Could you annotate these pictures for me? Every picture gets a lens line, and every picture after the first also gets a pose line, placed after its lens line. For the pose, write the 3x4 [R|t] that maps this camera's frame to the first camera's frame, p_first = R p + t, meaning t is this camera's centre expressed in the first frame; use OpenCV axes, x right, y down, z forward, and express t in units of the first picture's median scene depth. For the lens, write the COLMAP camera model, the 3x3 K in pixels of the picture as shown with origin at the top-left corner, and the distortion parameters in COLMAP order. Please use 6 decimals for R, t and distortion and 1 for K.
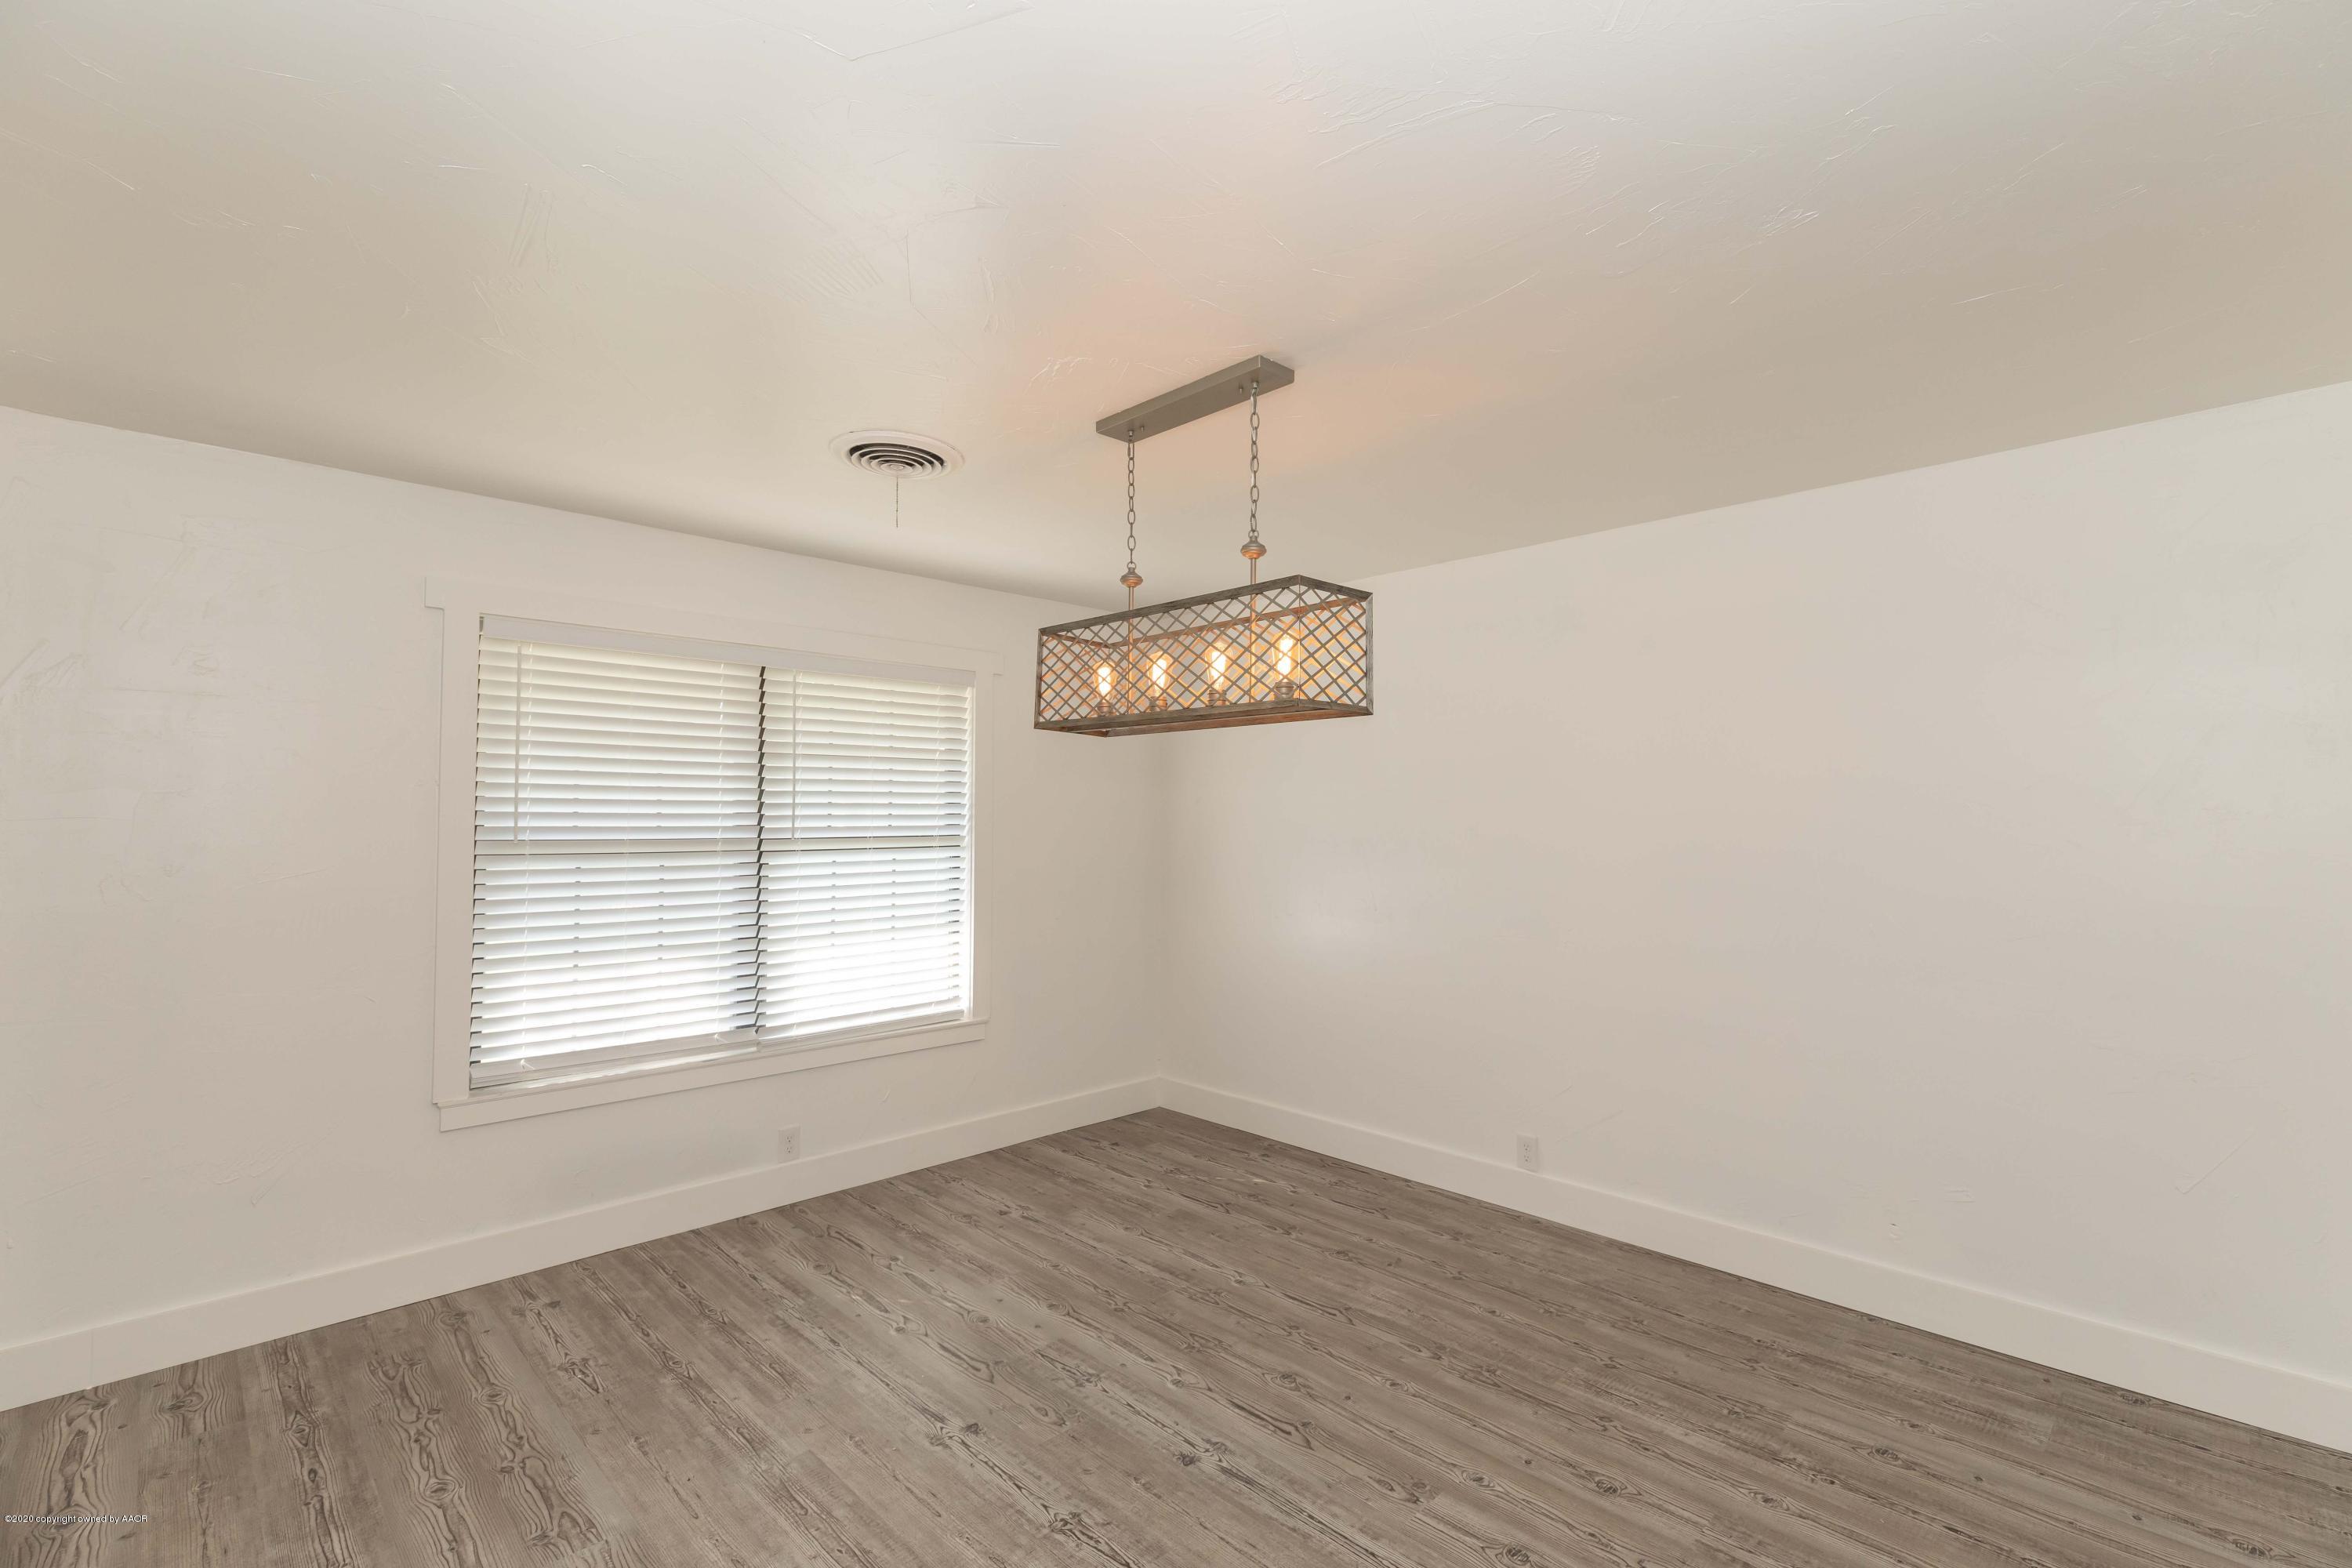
lens RADIAL K [[1047.8, 0, 1190.9], [0, 1047.8, 787.9], [0, 0, 1]] dist [0.002634, -0.000404]
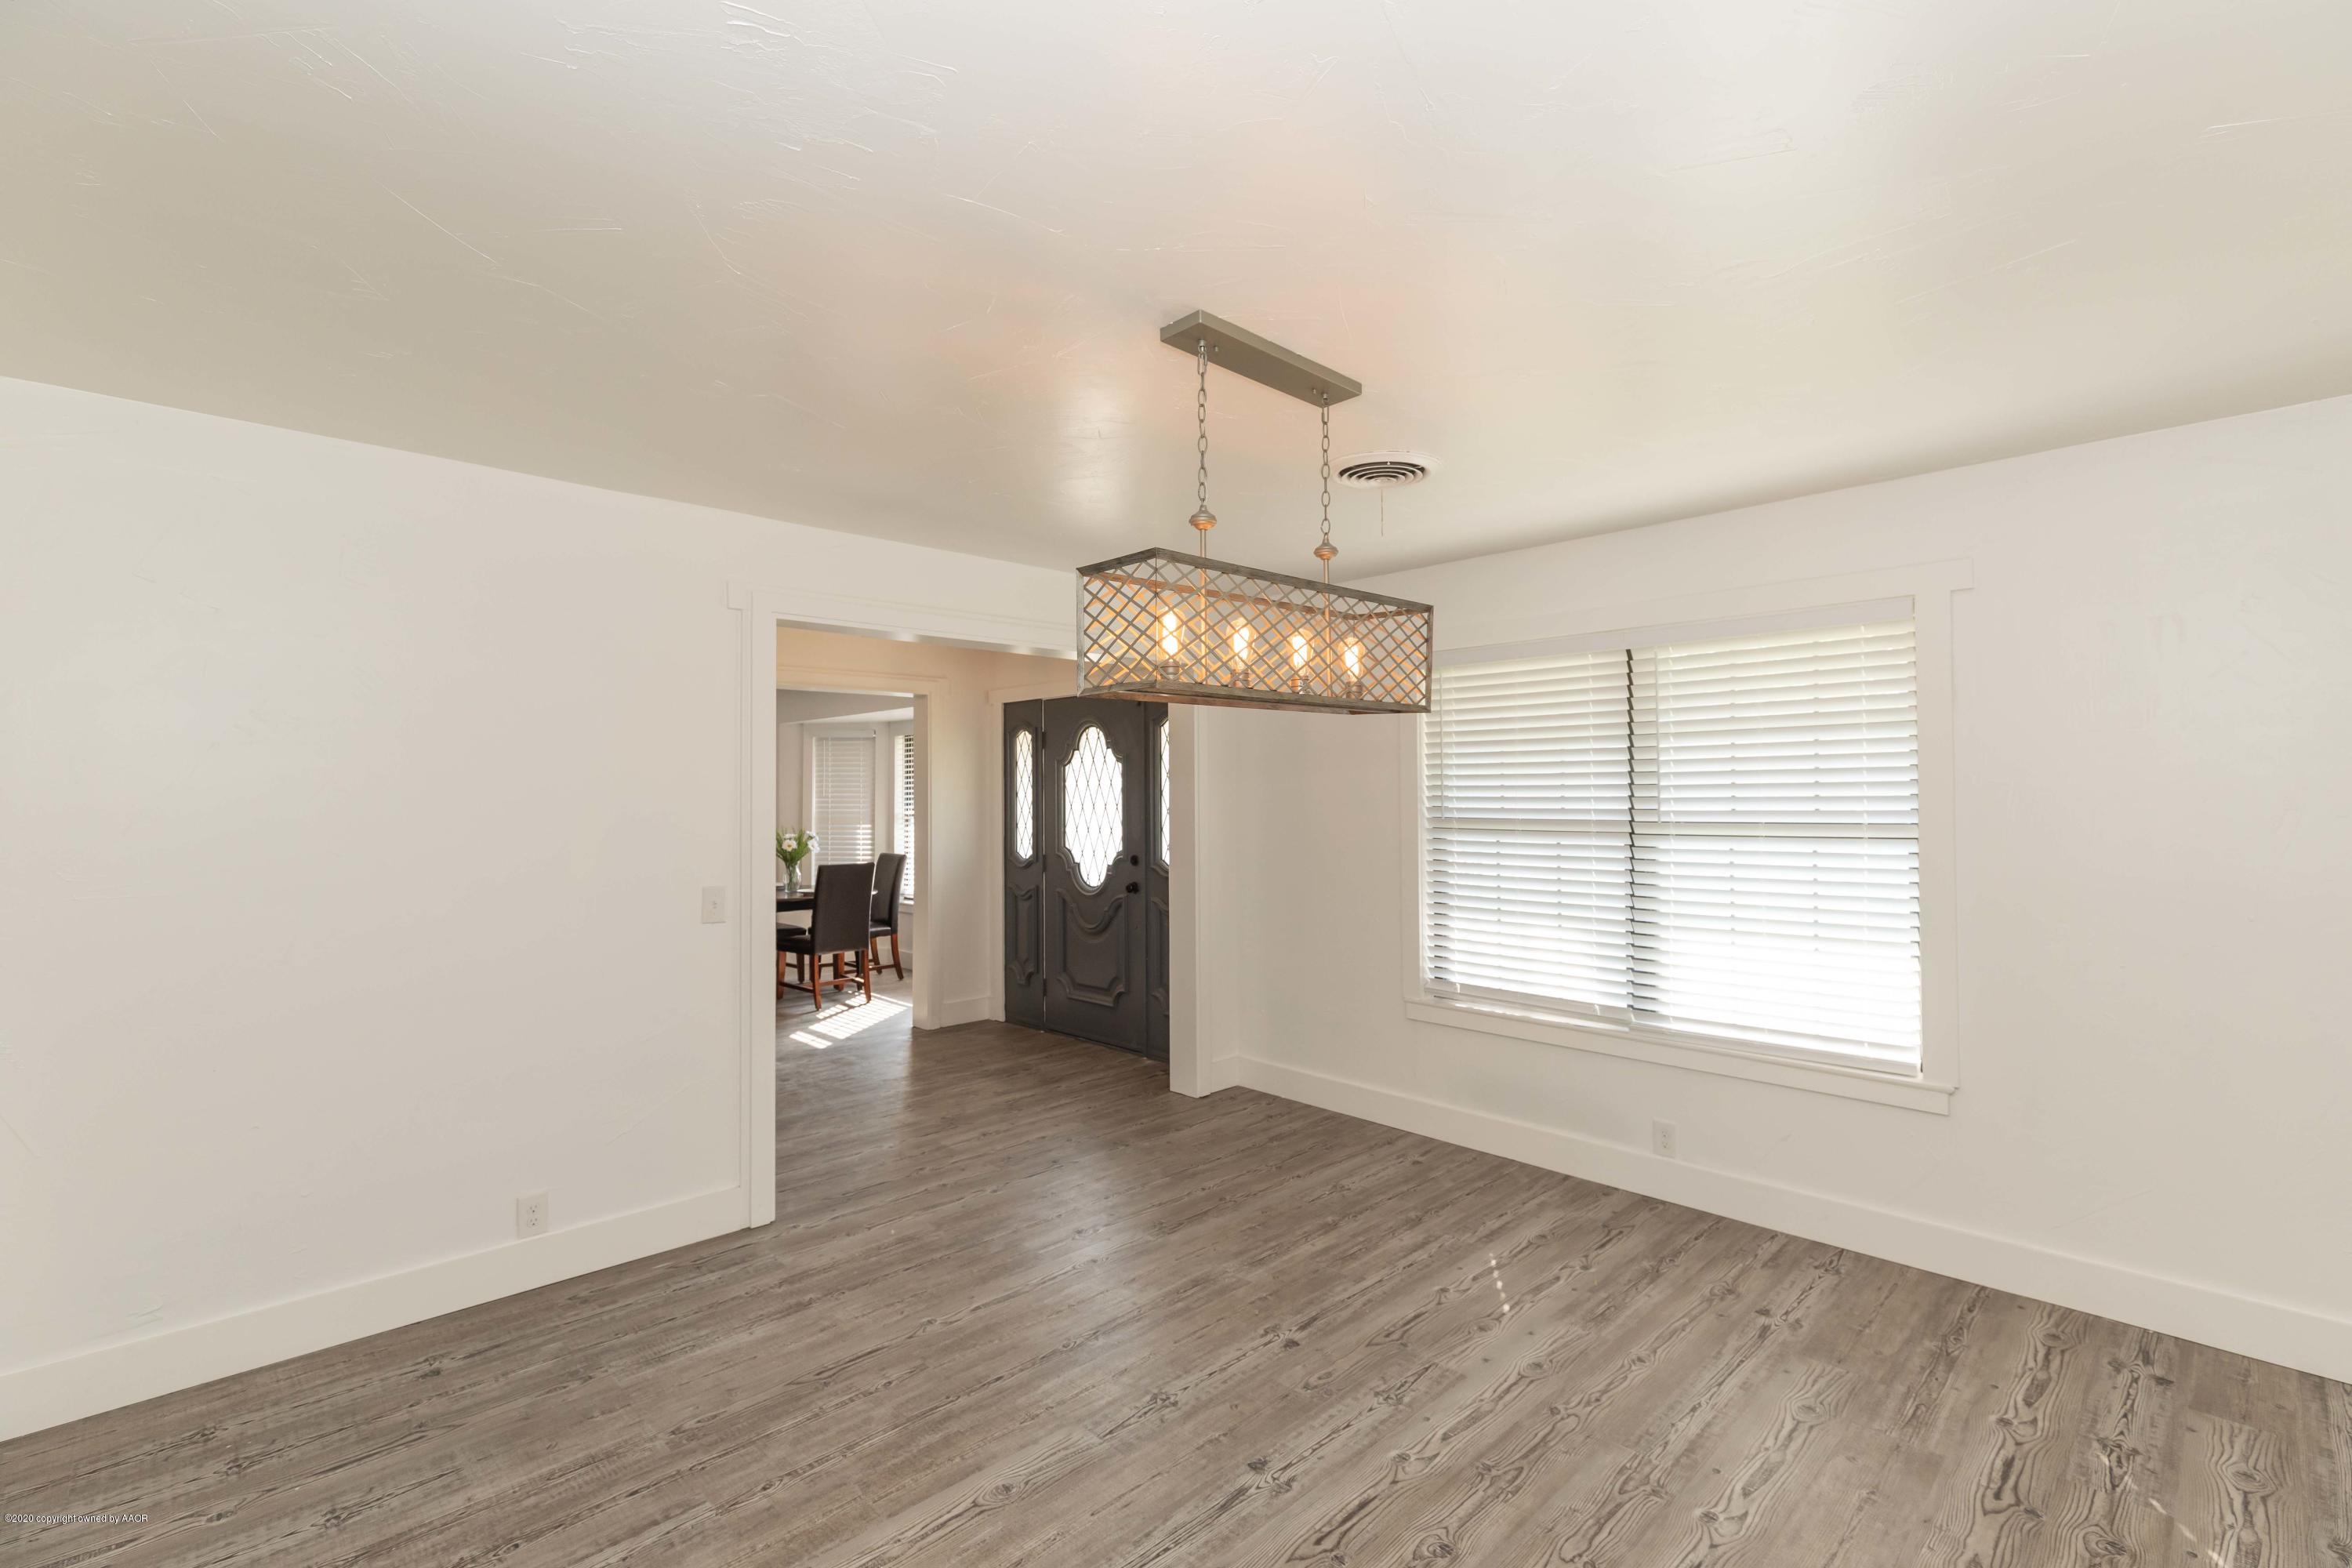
lens RADIAL K [[1047.8, 0, 1190.9], [0, 1047.8, 787.9], [0, 0, 1]] dist [0.002634, -0.000404]
pose [[-0.009638, -0.010132, -0.999902, 0.685364], [0.032627, 0.999413, -0.010442, 0.015092], [0.999421, -0.032725, -0.009302, 0.680304]]
